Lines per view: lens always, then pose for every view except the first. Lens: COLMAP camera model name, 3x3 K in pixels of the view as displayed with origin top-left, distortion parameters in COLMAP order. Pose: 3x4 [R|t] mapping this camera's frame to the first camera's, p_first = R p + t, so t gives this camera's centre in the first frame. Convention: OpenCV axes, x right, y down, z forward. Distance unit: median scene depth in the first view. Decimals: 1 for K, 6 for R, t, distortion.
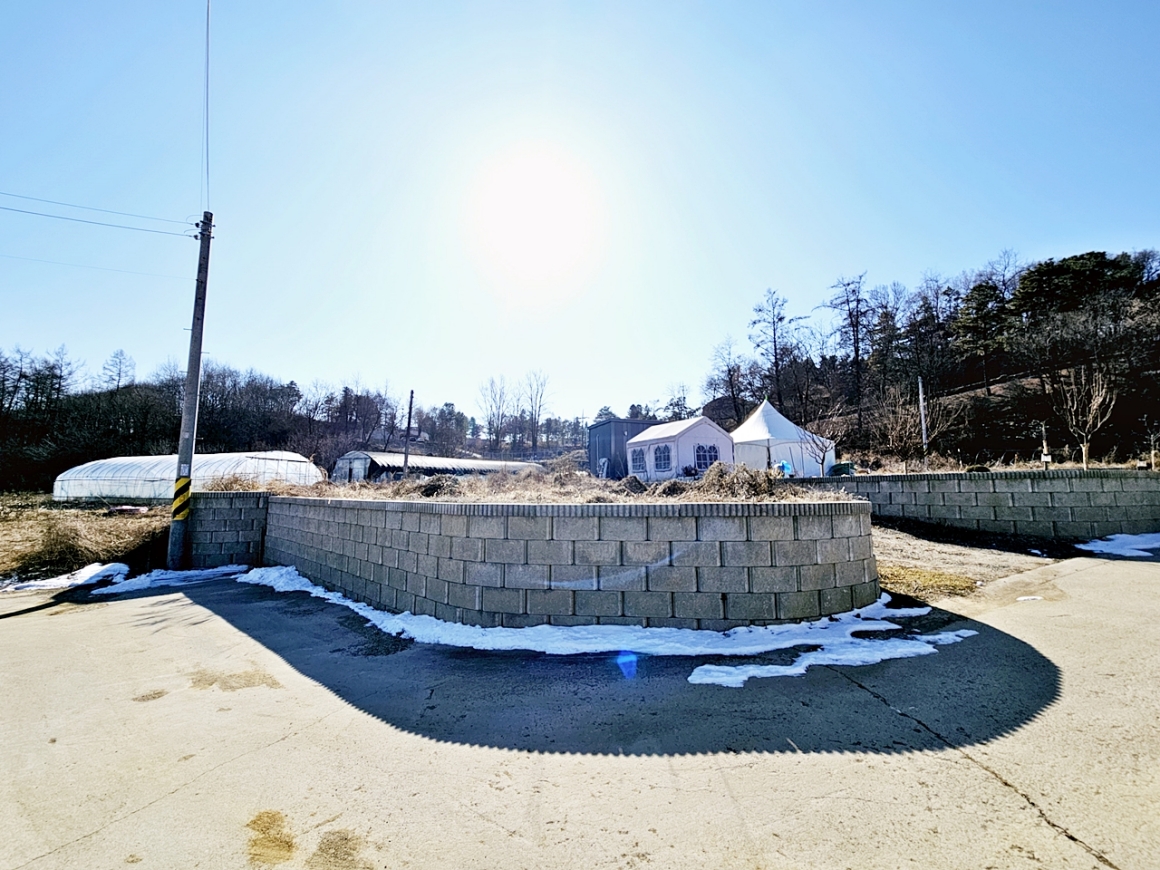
lens RADIAL K [[471.4, 0, 579.6], [0, 471.4, 435.0], [0, 0, 1]] dist [-0.004056, 0.001450]
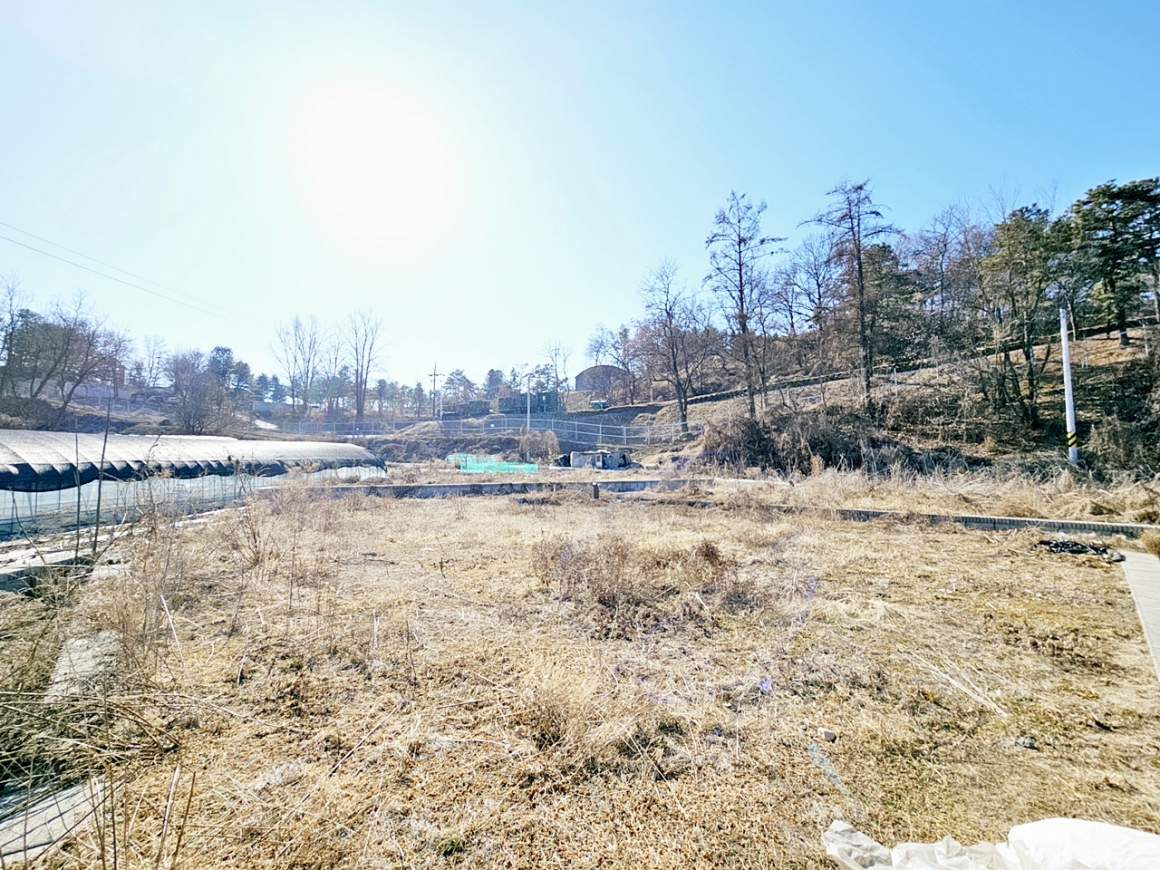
lens RADIAL K [[471.4, 0, 579.6], [0, 471.4, 435.0], [0, 0, 1]] dist [-0.004056, 0.001450]
pose [[0.945563, 0.017831, 0.324950, -0.009937], [-0.035135, 0.998255, 0.047463, 0.007266], [-0.323536, -0.056297, 0.944540, 0.186664]]
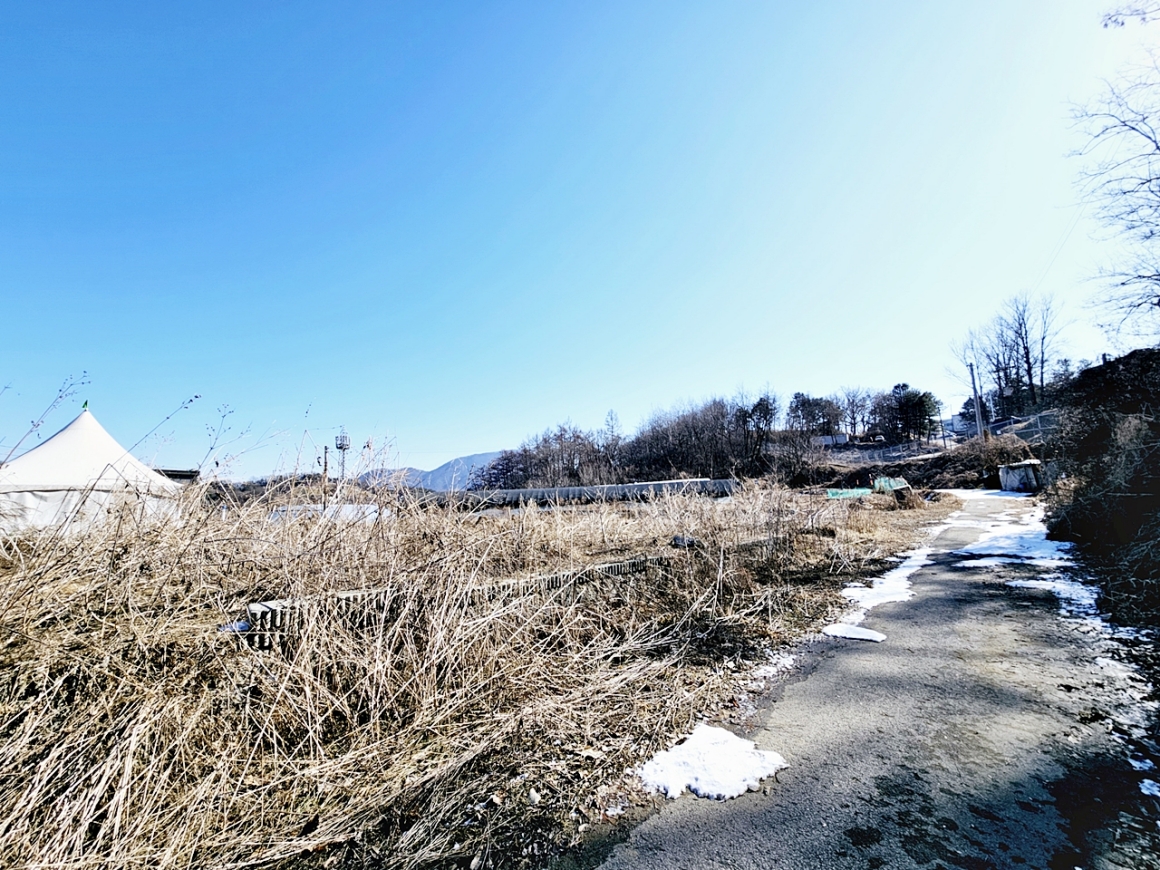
lens RADIAL K [[479.1, 0, 580.0], [0, 479.1, 435.0], [0, 0, 1]] dist [0.000605, 0.000635]
pose [[0.369413, -0.142269, -0.918310, 0.206973], [0.133635, 0.986072, -0.099009, 0.016969], [0.919606, -0.086143, 0.383280, 0.245178]]
